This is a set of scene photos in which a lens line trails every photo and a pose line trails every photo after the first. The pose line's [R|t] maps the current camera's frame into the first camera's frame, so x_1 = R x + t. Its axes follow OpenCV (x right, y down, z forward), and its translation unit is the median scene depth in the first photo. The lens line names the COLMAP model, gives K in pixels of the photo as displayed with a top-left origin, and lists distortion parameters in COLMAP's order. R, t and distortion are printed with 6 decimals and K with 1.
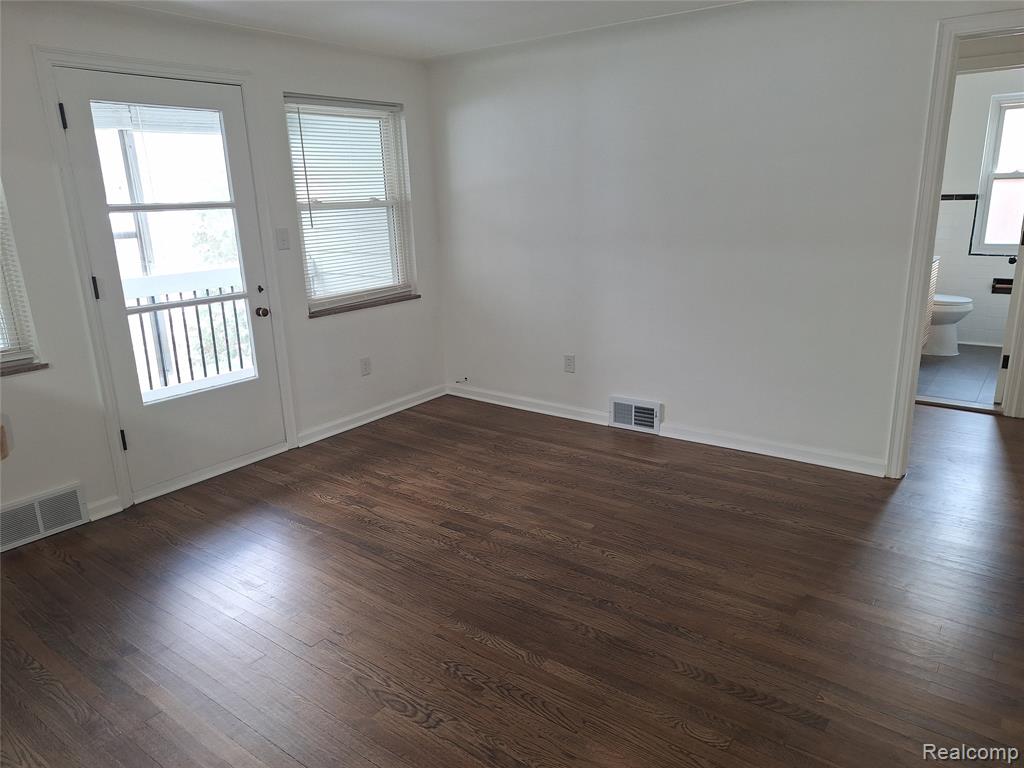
lens RADIAL K [[710.7, 0, 515.8], [0, 710.7, 383.0], [0, 0, 1]] dist [0.026004, -0.007329]
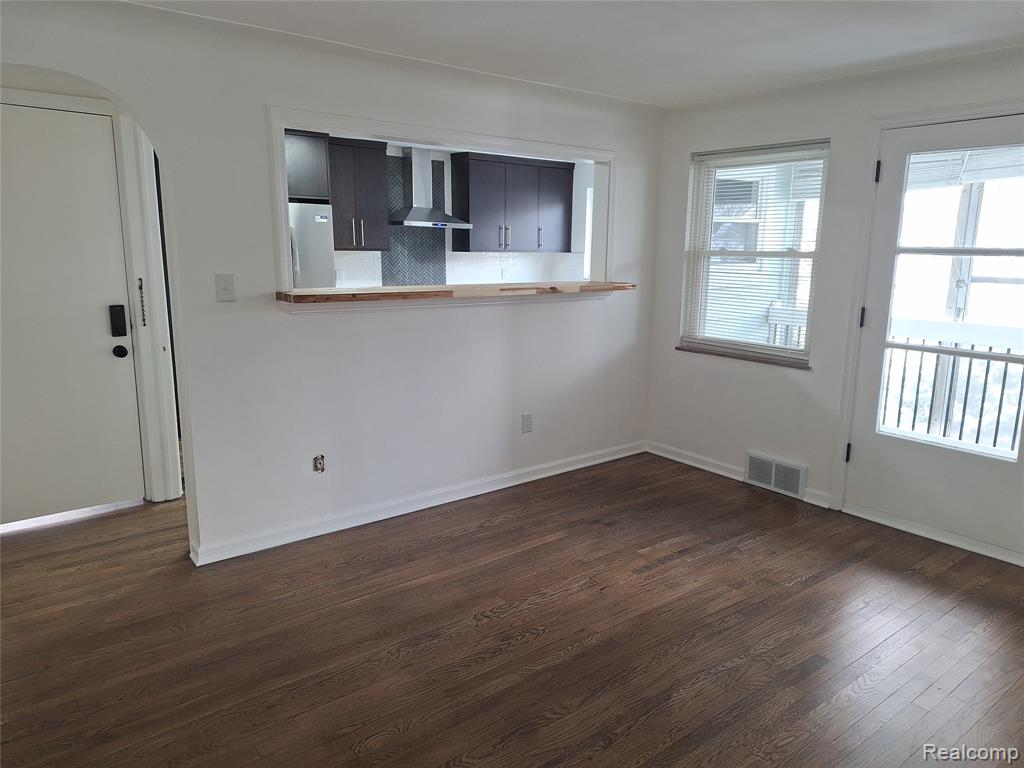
lens RADIAL K [[710.7, 0, 515.8], [0, 710.7, 383.0], [0, 0, 1]] dist [0.026004, -0.007329]
pose [[-0.265726, 0.212810, -0.940267, 0.650241], [-0.251240, 0.926341, 0.280661, -0.214605], [0.930735, 0.310811, -0.192687, 0.726635]]
